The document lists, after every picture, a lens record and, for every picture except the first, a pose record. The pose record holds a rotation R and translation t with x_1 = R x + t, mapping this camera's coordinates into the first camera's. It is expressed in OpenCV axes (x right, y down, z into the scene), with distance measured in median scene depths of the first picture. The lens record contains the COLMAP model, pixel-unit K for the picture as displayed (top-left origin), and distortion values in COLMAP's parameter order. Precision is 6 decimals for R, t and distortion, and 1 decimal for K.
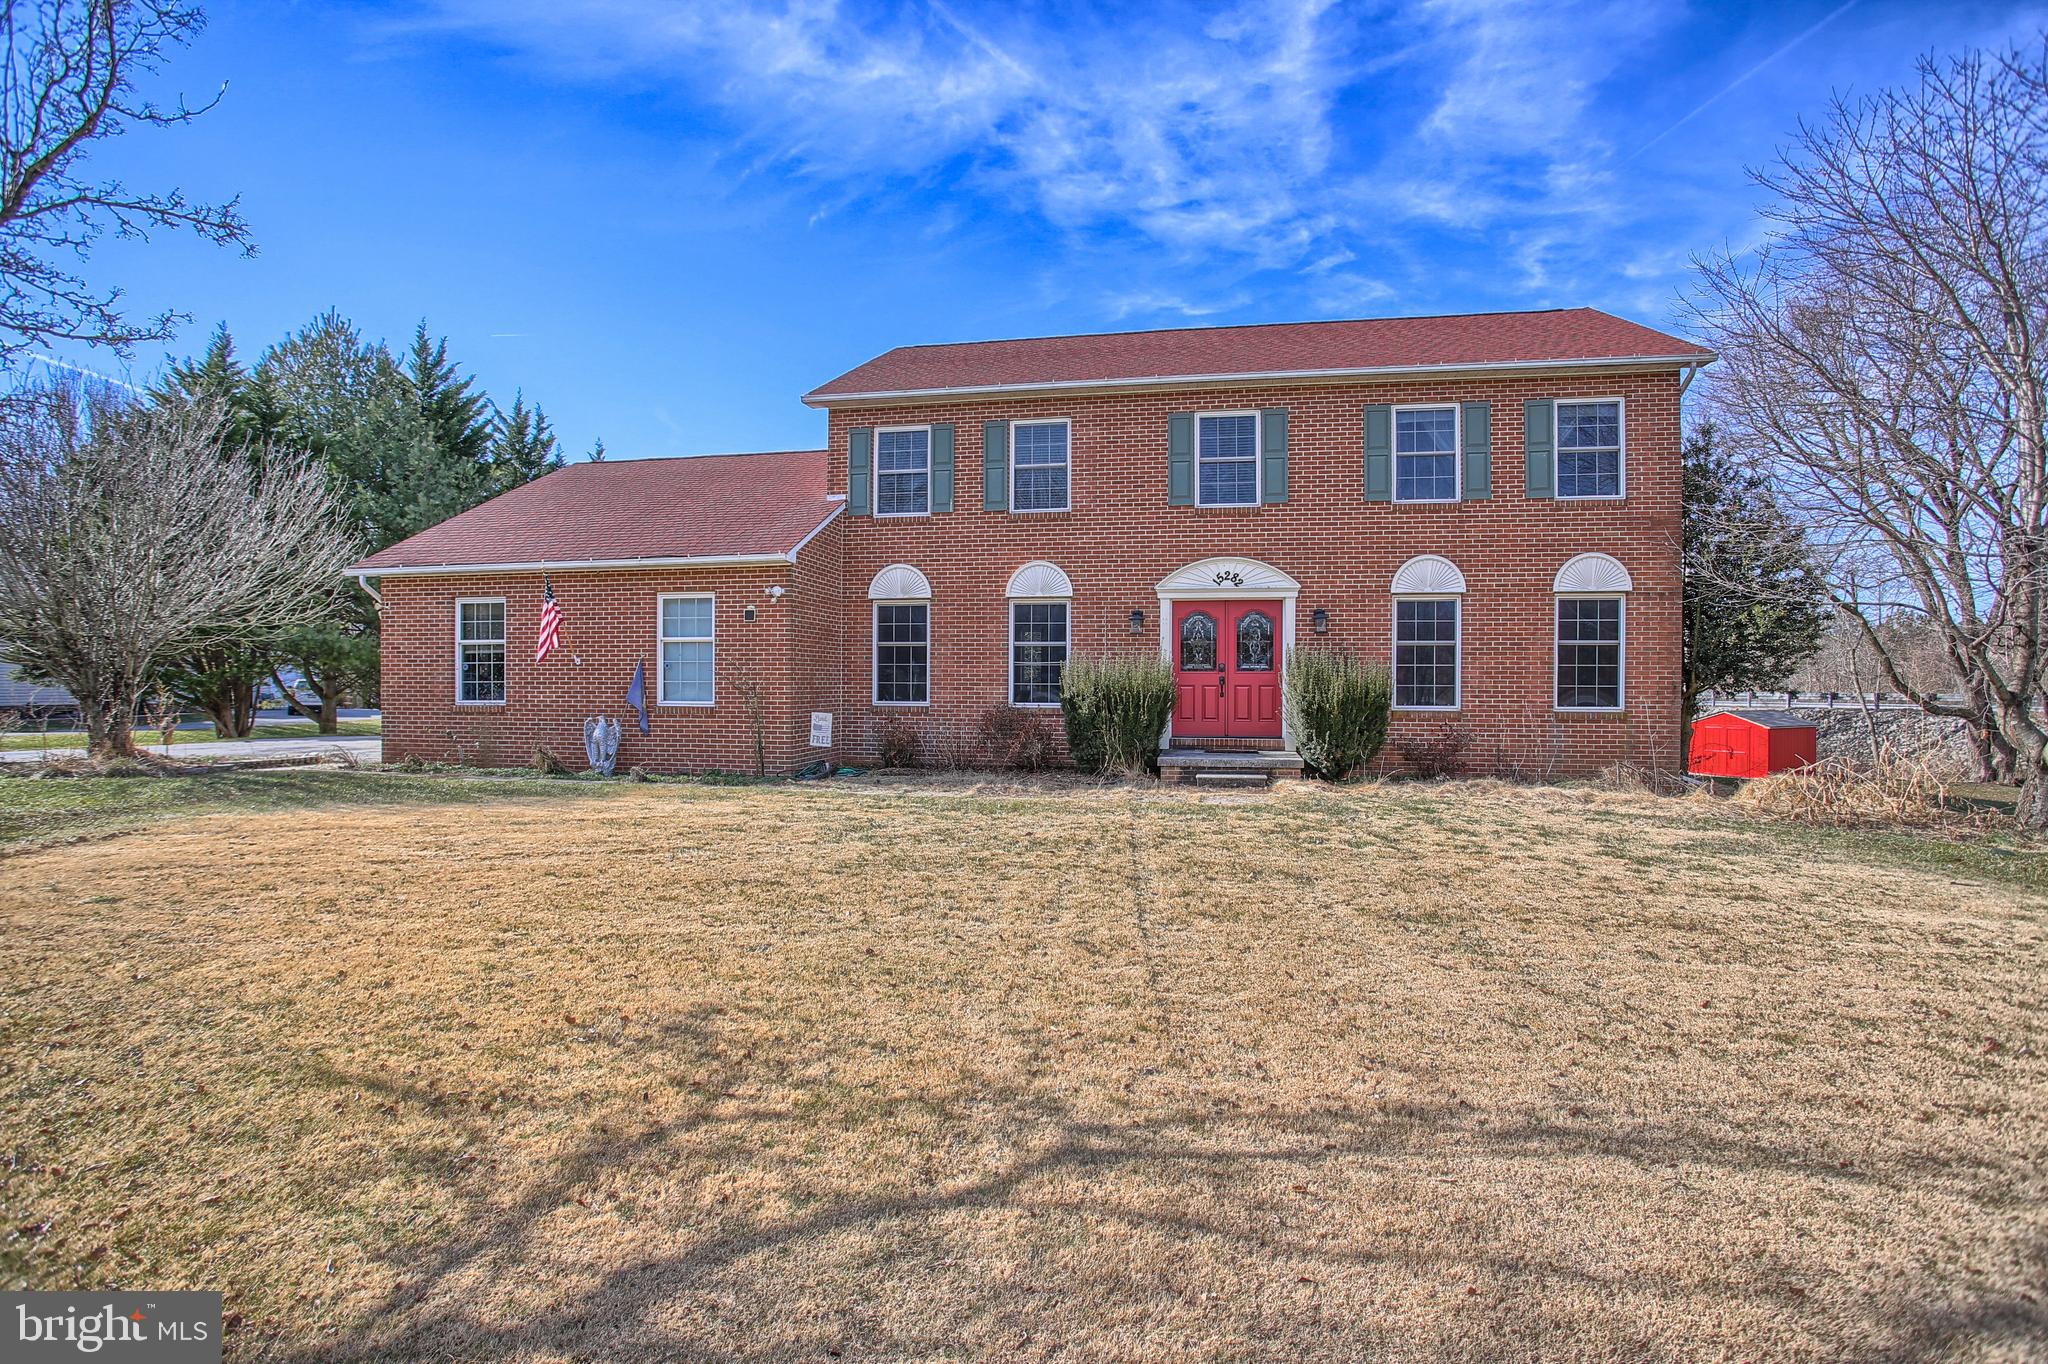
lens RADIAL K [[1053.0, 0, 1027.0], [0, 1053.0, 692.9], [0, 0, 1]] dist [-0.075196, 0.054333]
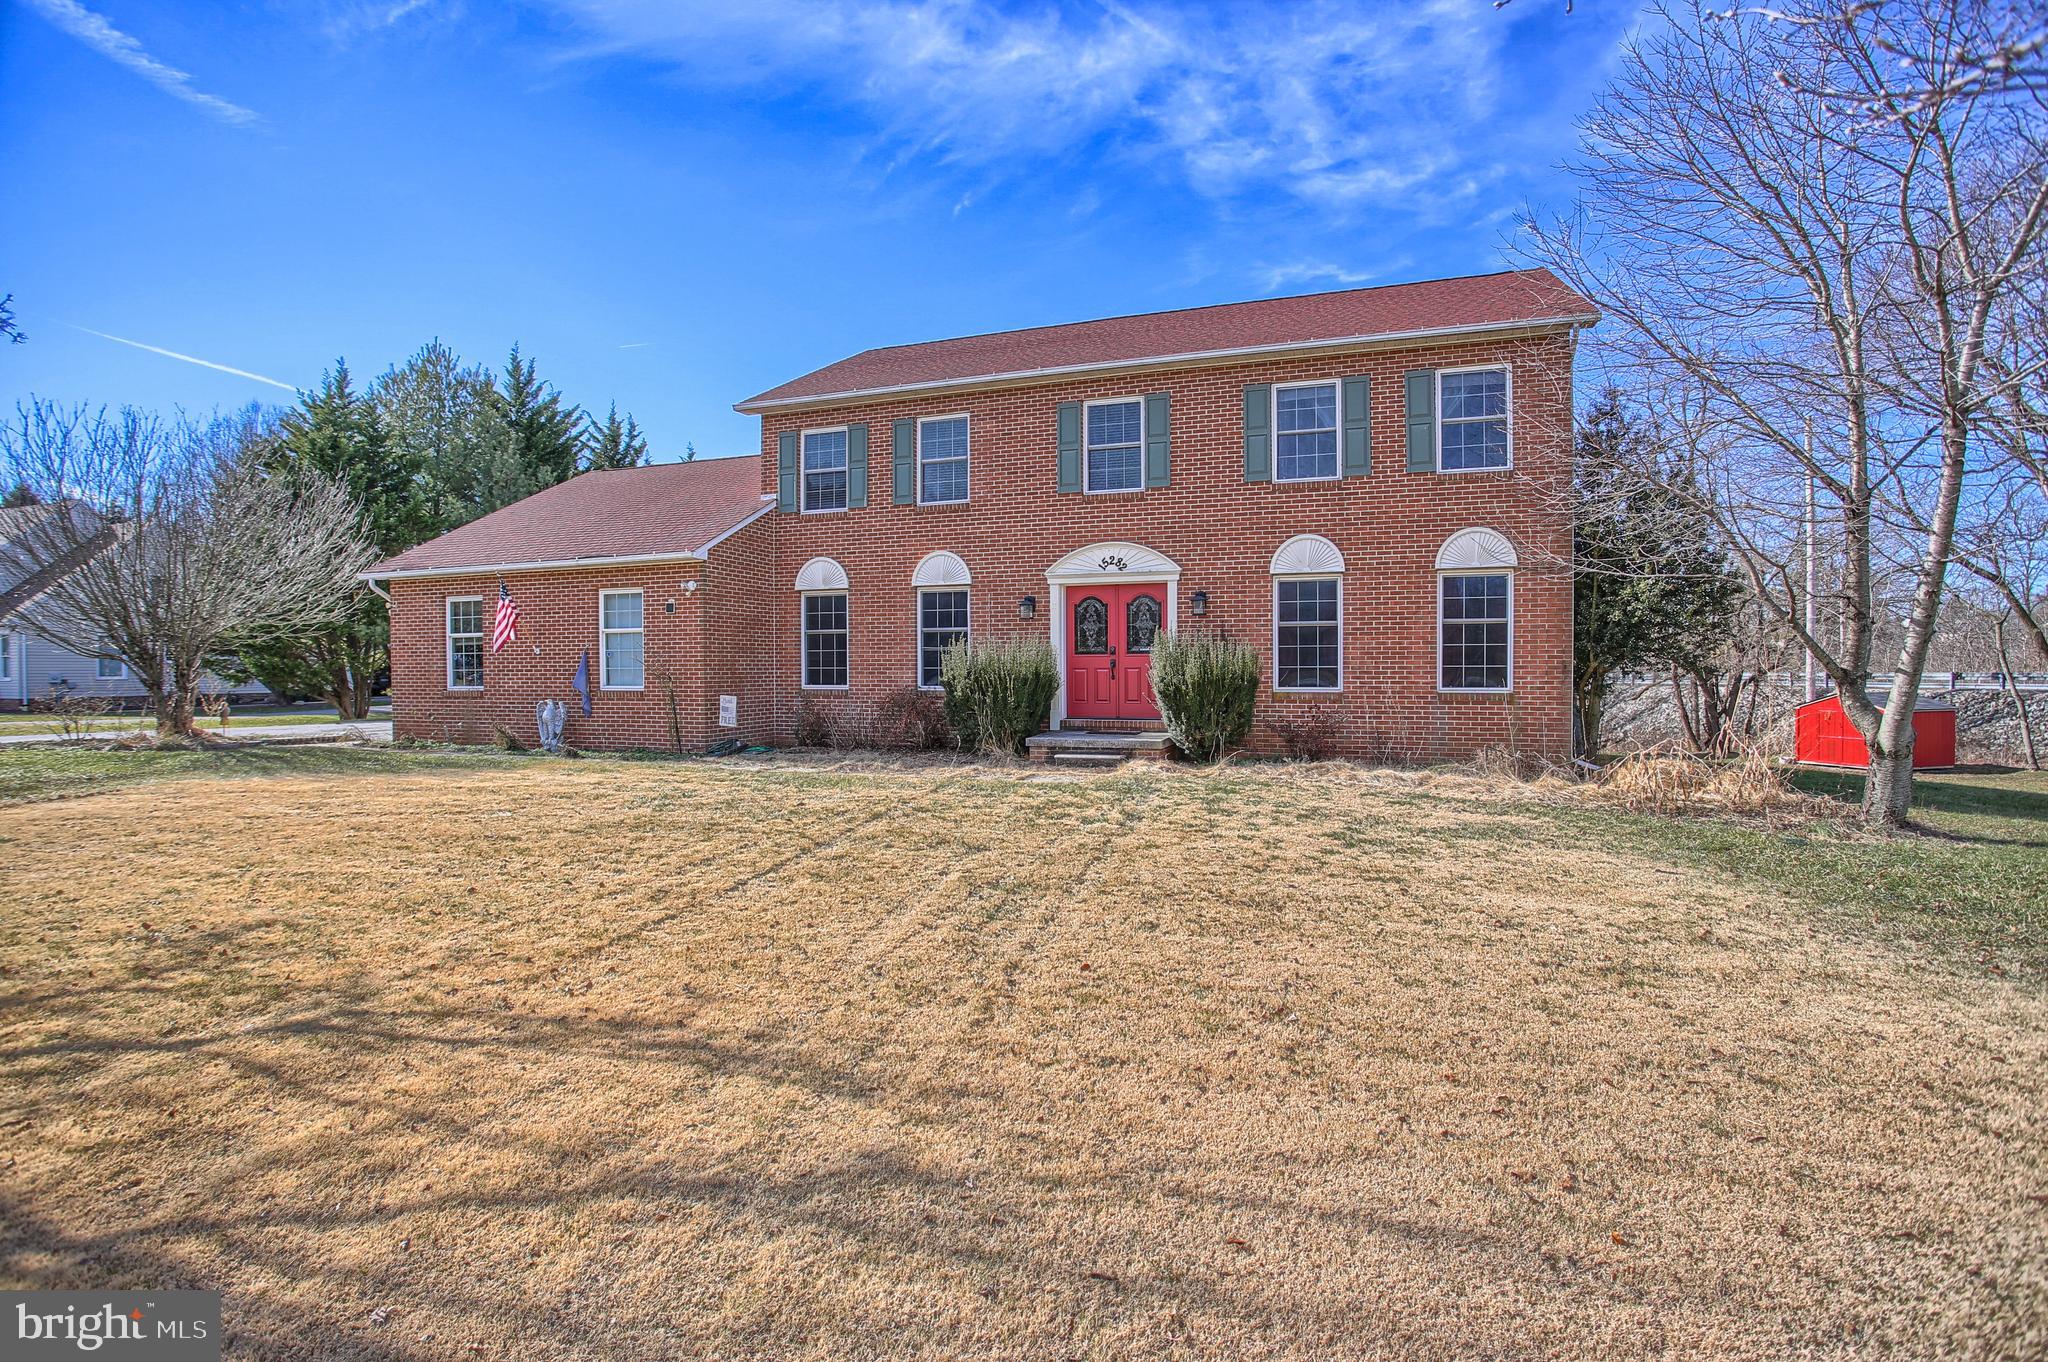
lens RADIAL K [[1058.0, 0, 1013.8], [0, 1058.0, 696.5], [0, 0, 1]] dist [-0.066684, 0.041243]
pose [[0.985449, -0.002999, -0.169944, 0.267614], [0.006132, 0.999821, 0.017915, 0.001505], [0.169860, -0.018697, 0.985291, -0.030123]]
